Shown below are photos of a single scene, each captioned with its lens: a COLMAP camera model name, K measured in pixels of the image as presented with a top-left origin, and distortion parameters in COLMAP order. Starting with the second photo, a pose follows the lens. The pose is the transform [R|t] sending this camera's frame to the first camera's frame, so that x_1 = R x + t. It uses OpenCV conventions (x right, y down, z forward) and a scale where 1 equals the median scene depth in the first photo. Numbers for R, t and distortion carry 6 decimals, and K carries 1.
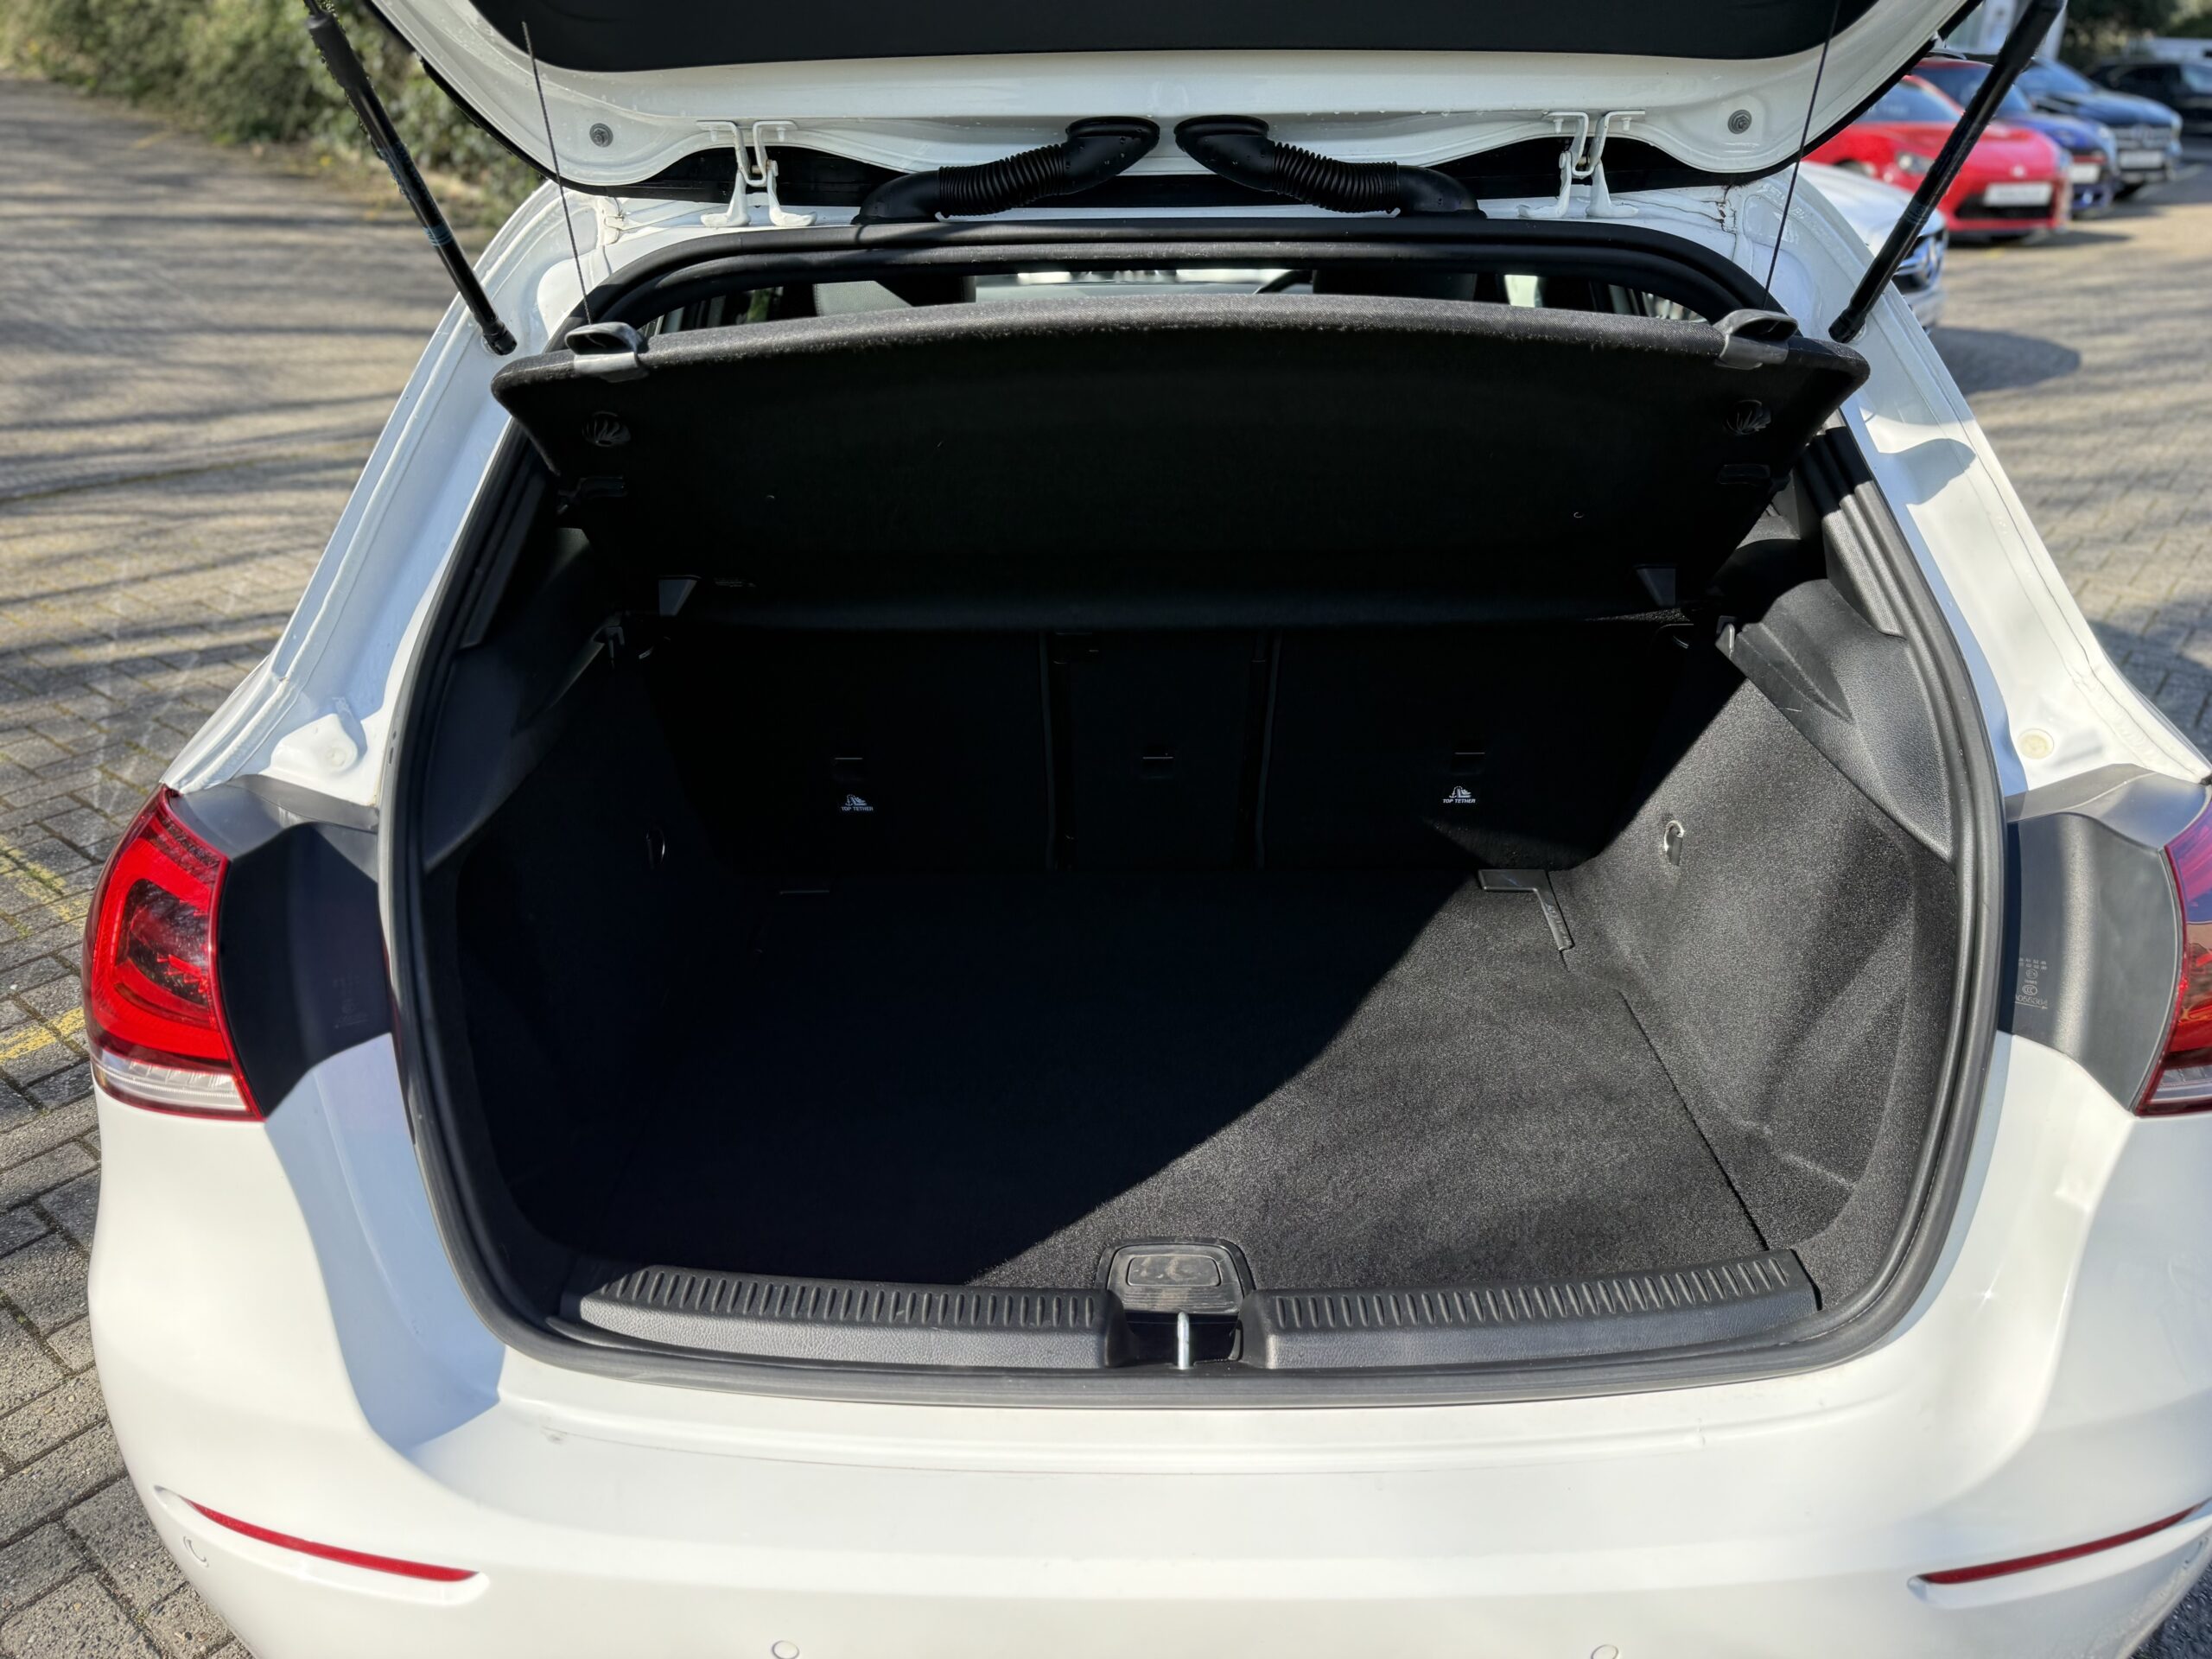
lens RADIAL K [[1597.7, 0, 1092.9], [0, 1597.7, 850.5], [0, 0, 1]] dist [0.002042, -0.013258]
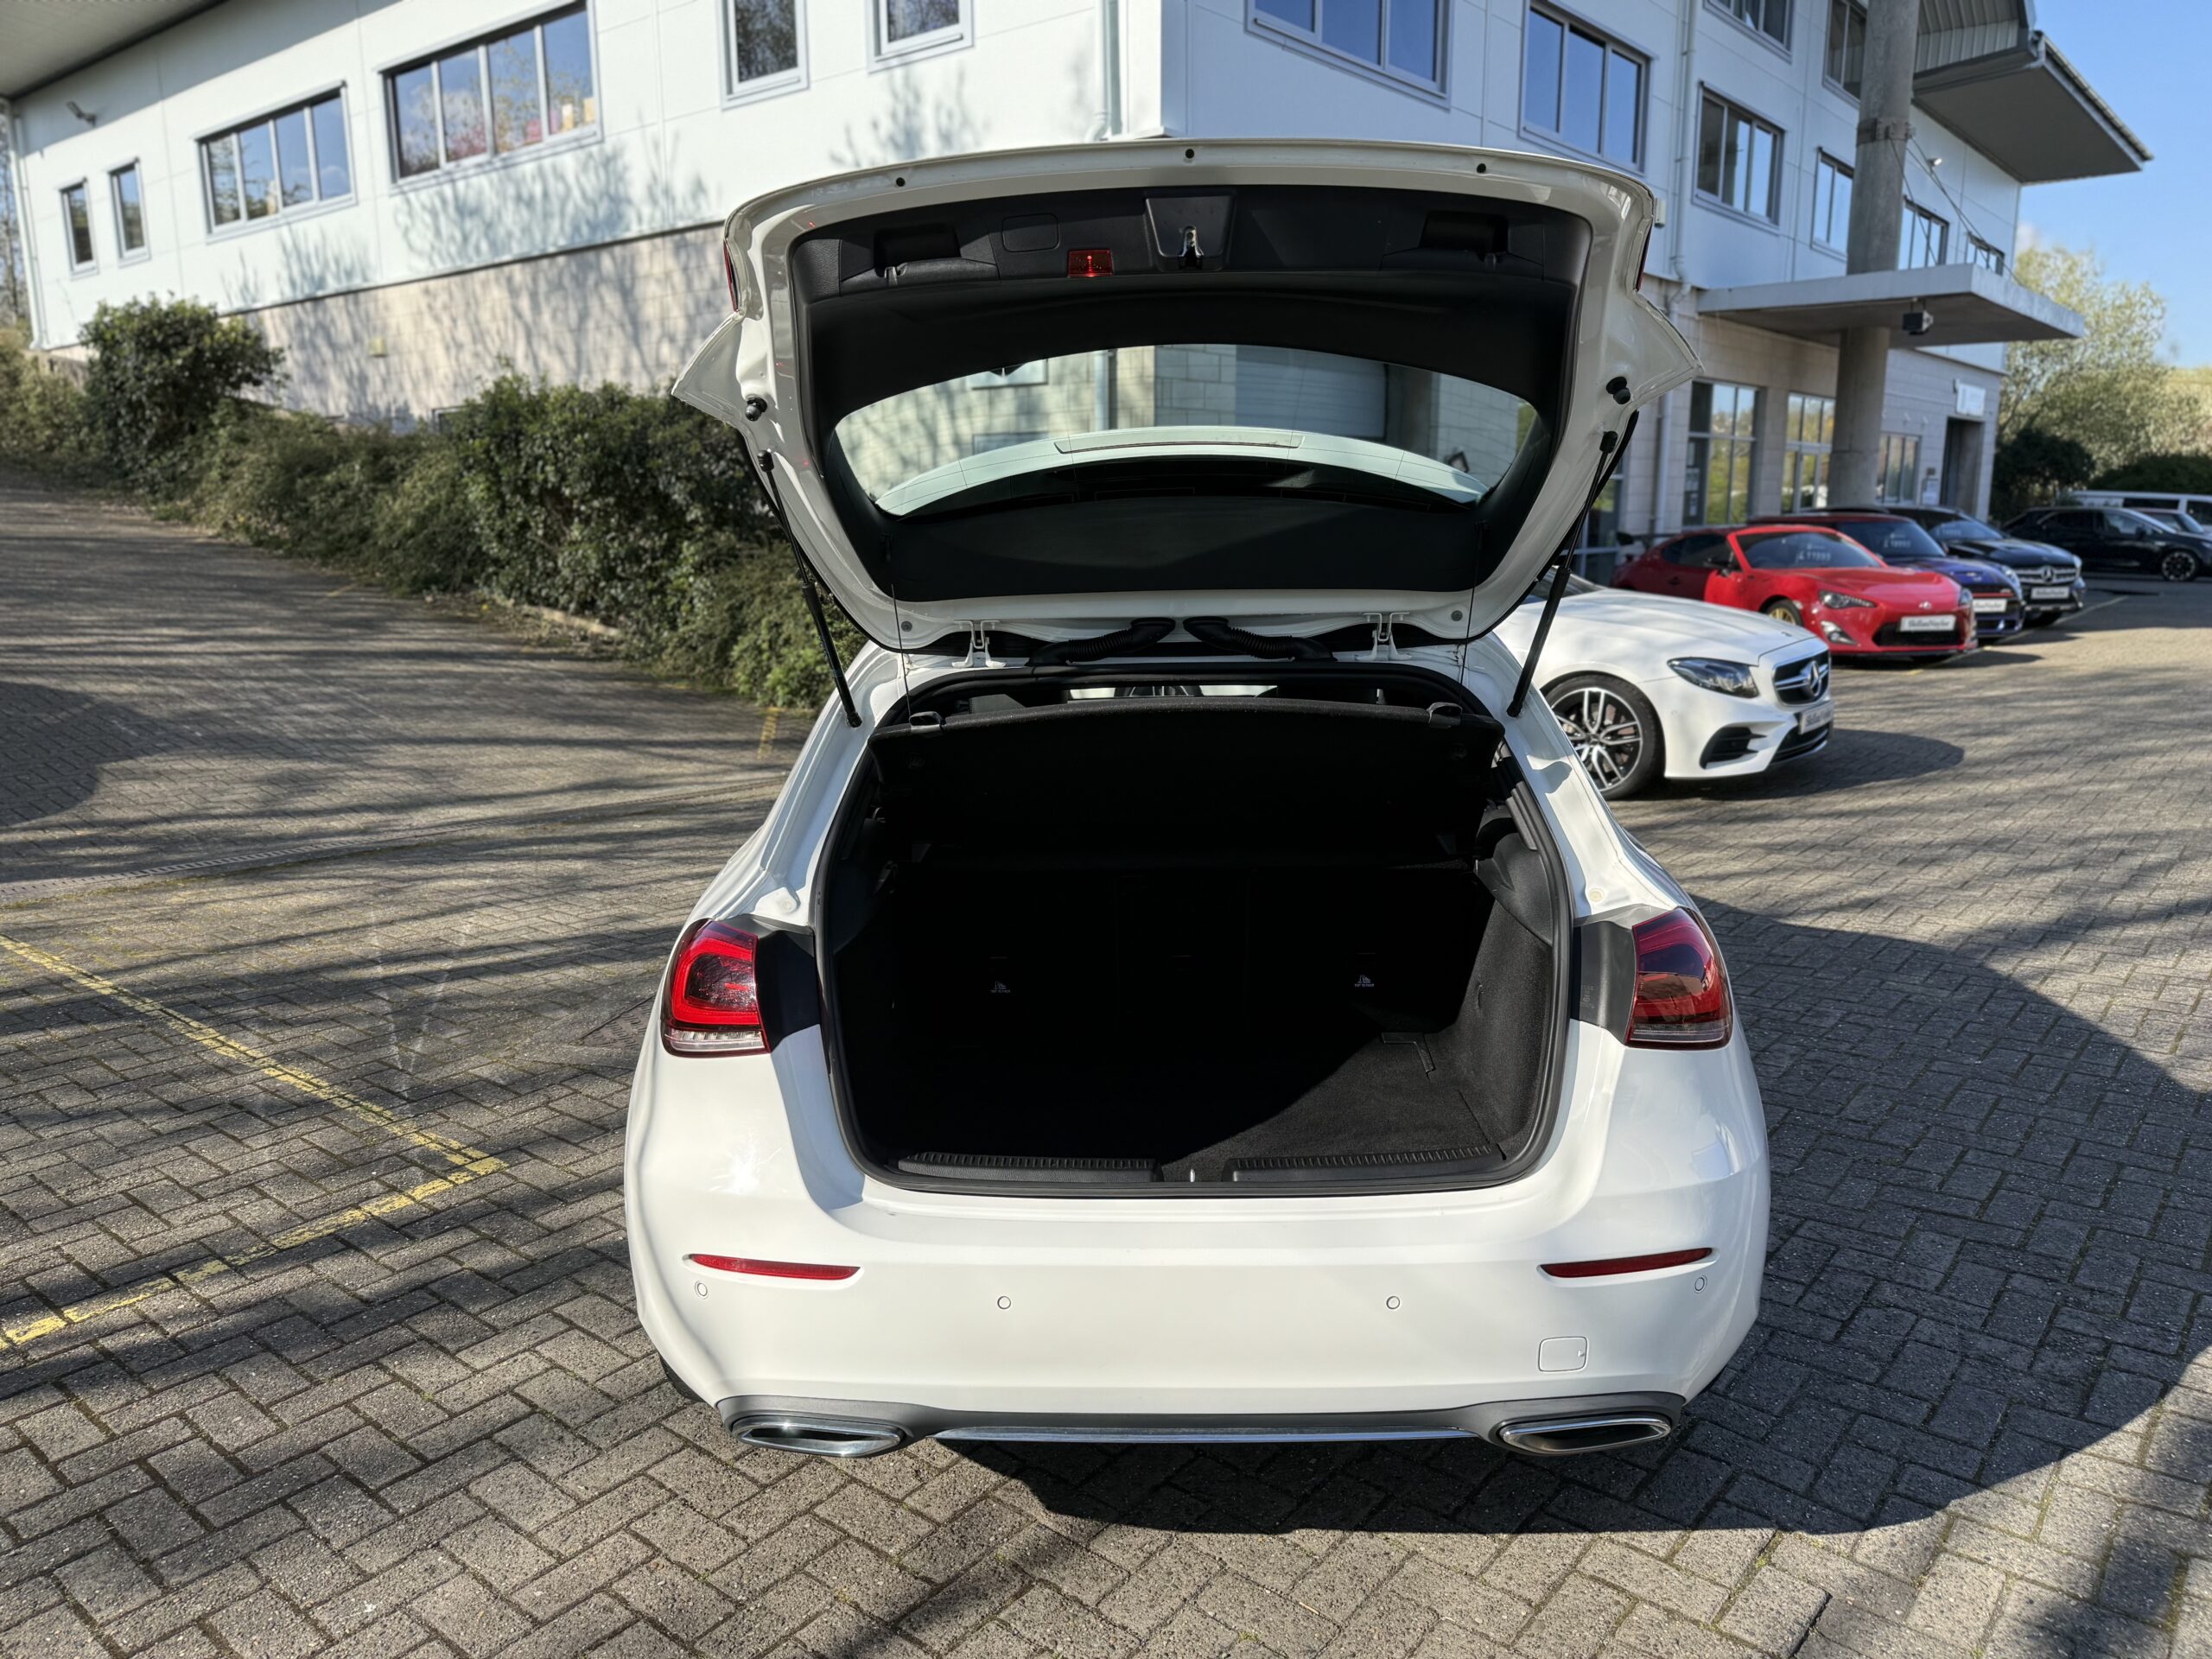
lens RADIAL K [[1597.7, 0, 1117.3], [0, 1597.7, 811.0], [0, 0, 1]] dist [0.002042, -0.013258]
pose [[0.999948, -0.005304, -0.008706, -0.008109], [0.002749, 0.962632, -0.270798, 0.163164], [0.009817, 0.270760, 0.962597, -0.438891]]
